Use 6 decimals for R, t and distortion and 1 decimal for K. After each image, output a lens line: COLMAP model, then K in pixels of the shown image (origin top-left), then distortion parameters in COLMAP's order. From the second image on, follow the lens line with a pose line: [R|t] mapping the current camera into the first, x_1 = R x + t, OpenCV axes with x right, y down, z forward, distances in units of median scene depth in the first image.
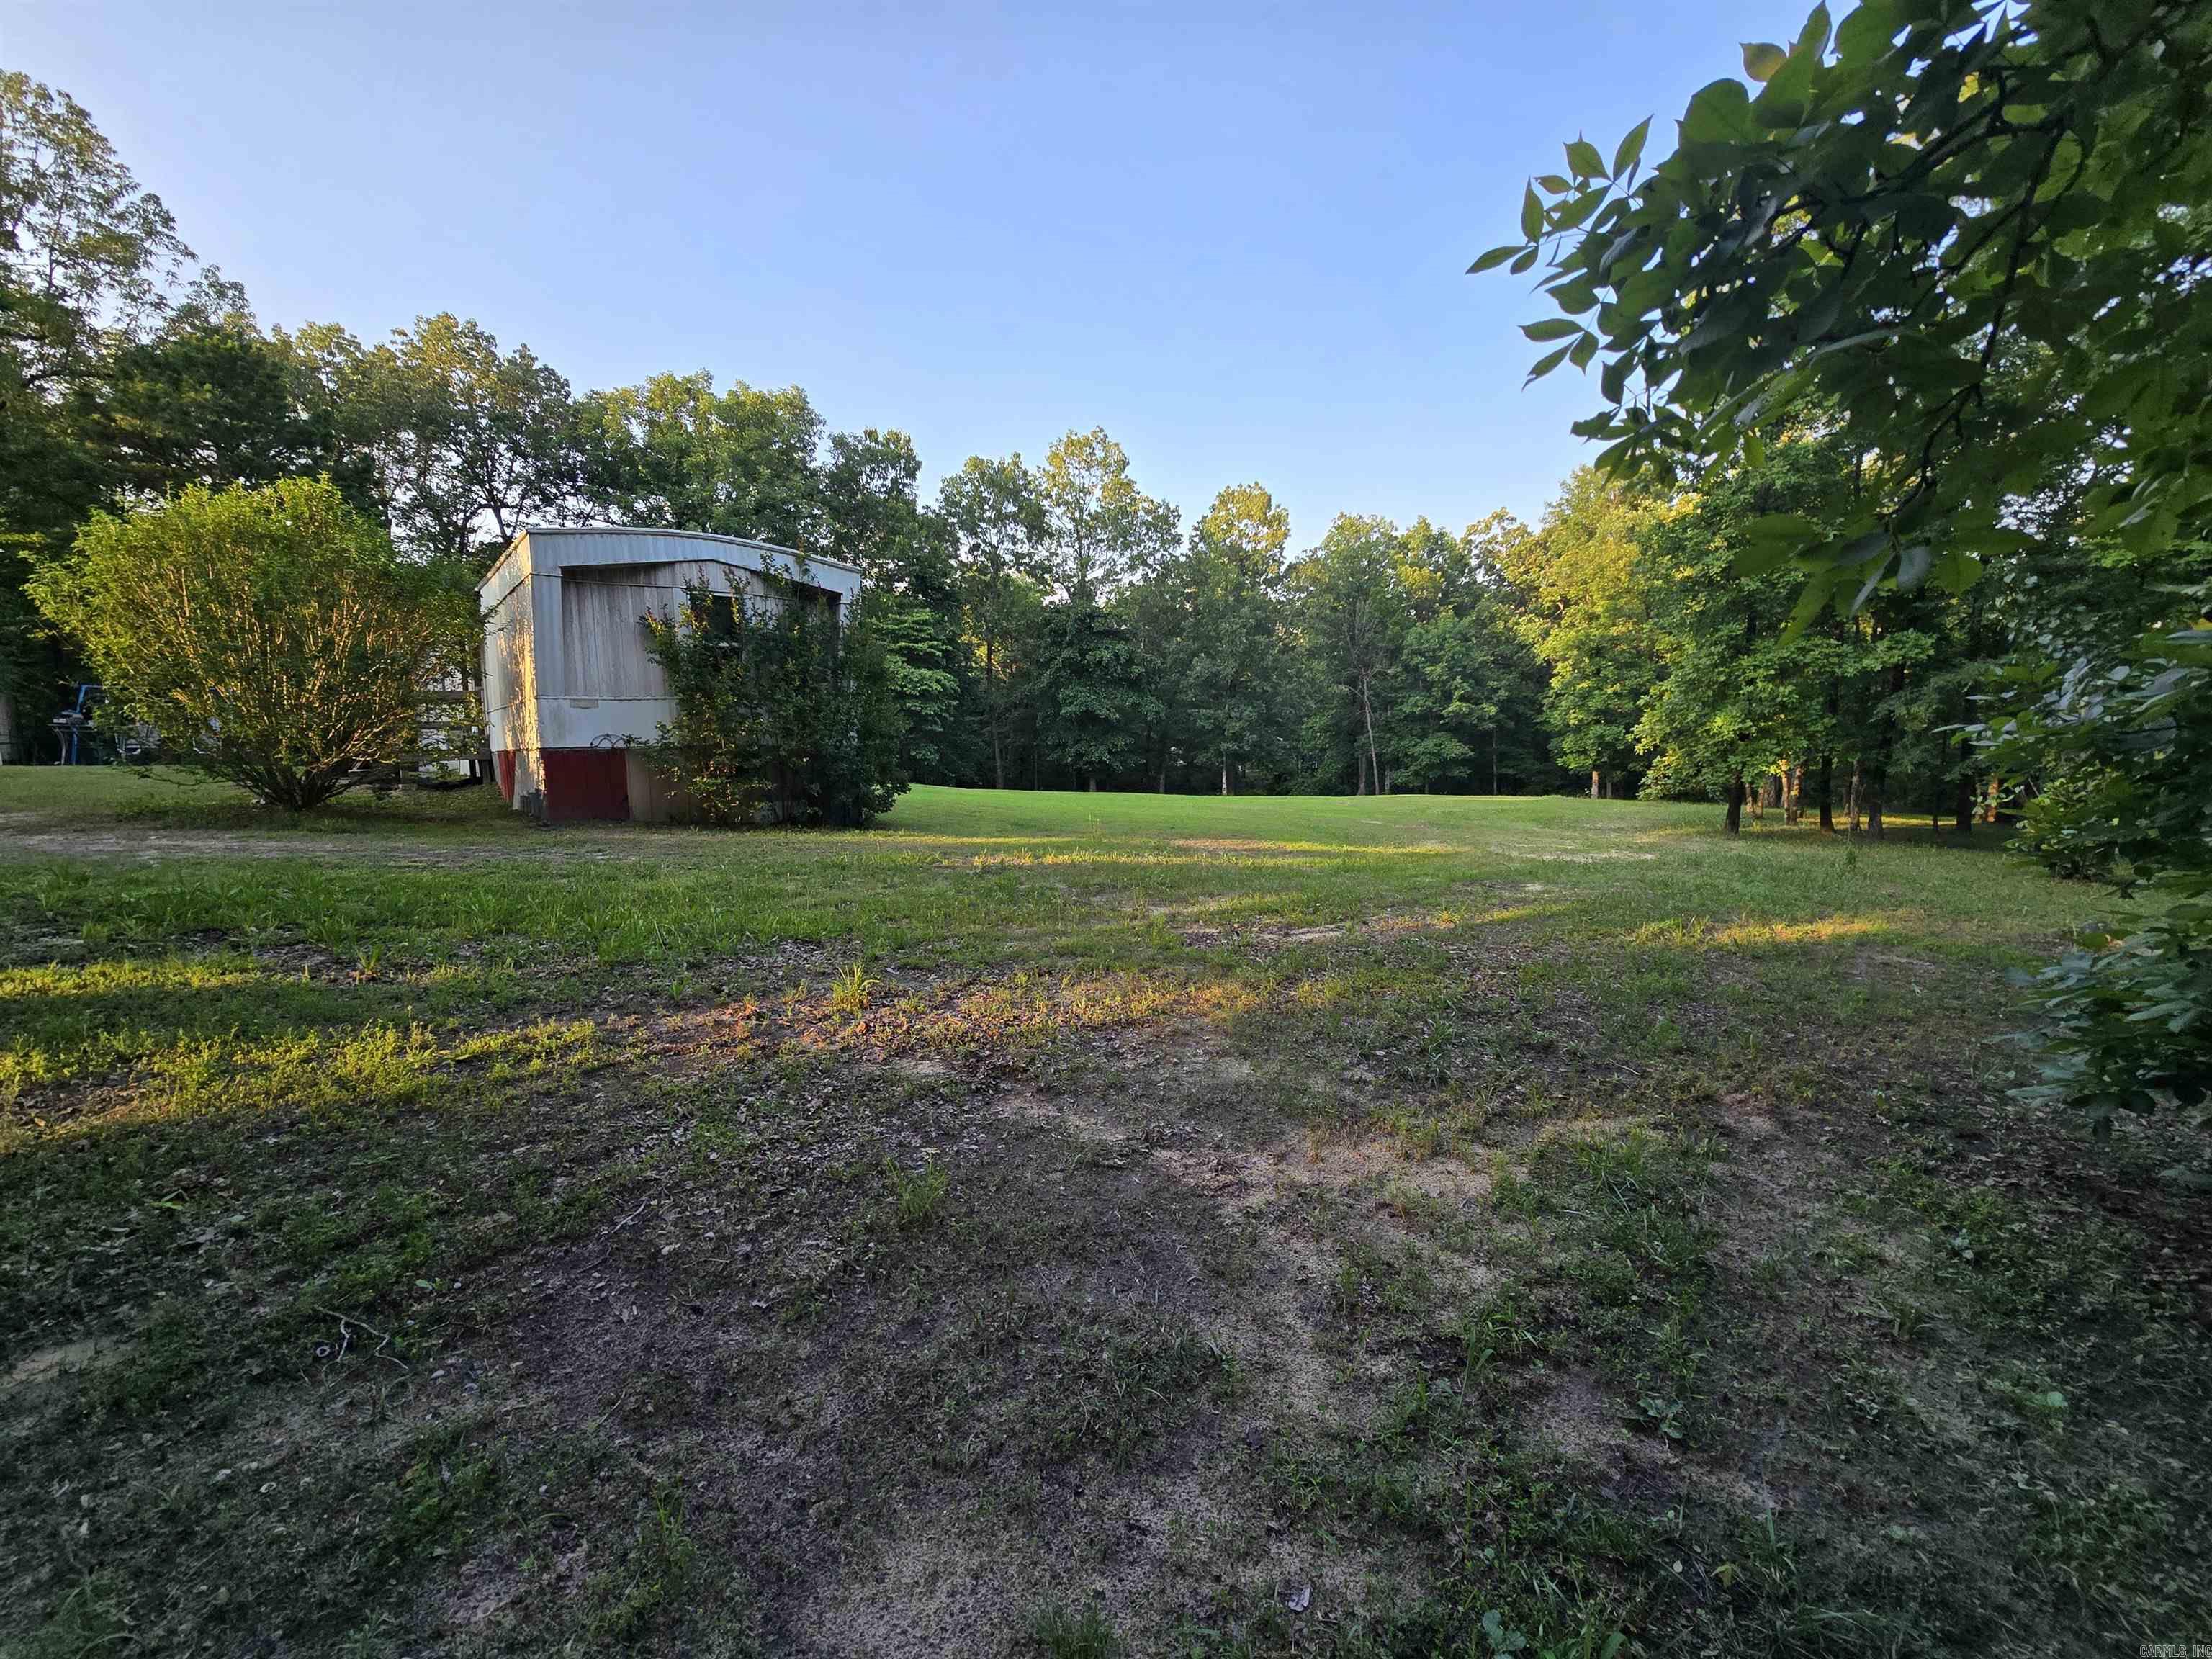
lens RADIAL K [[909.9, 0, 1101.8], [0, 909.9, 828.0], [0, 0, 1]] dist [-0.000434, -0.000093]
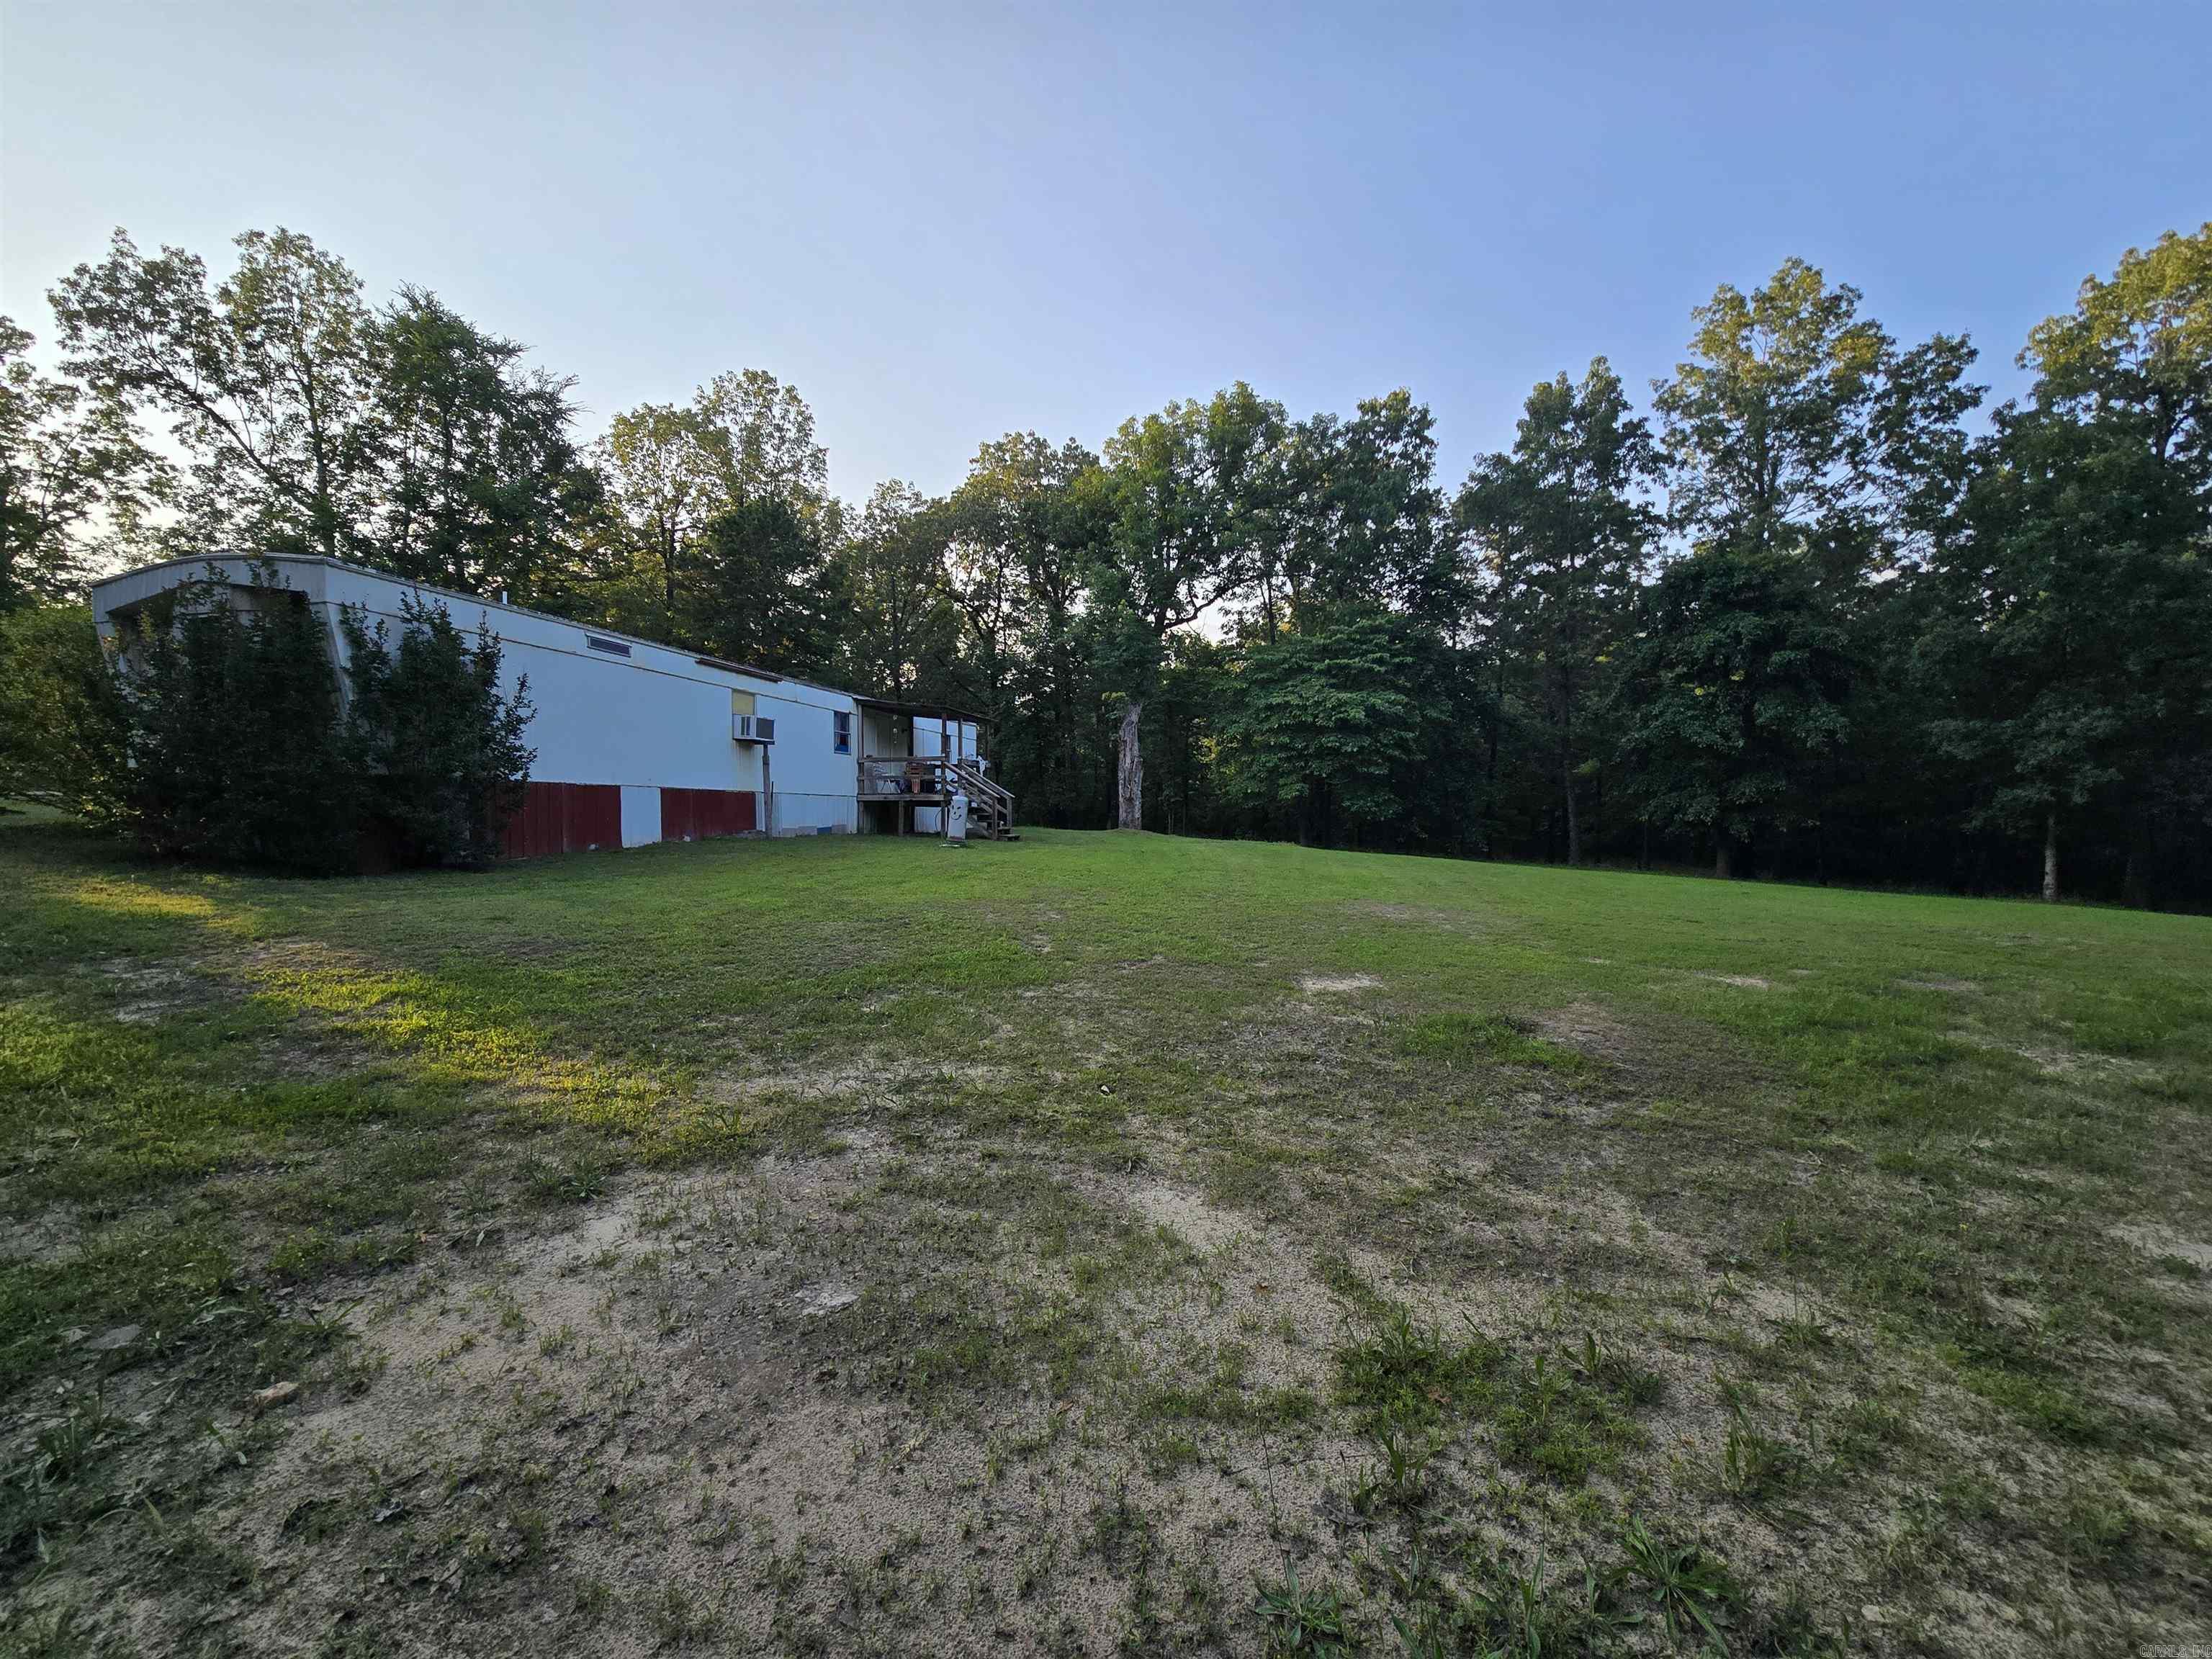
lens RADIAL K [[909.9, 0, 1104.0], [0, 909.9, 826.4], [0, 0, 1]] dist [-0.000434, -0.000093]
pose [[0.599027, 0.023123, -0.800395, 0.231949], [-0.071611, 0.997125, -0.024788, -0.027409], [0.797520, 0.072165, 0.598960, 0.337786]]
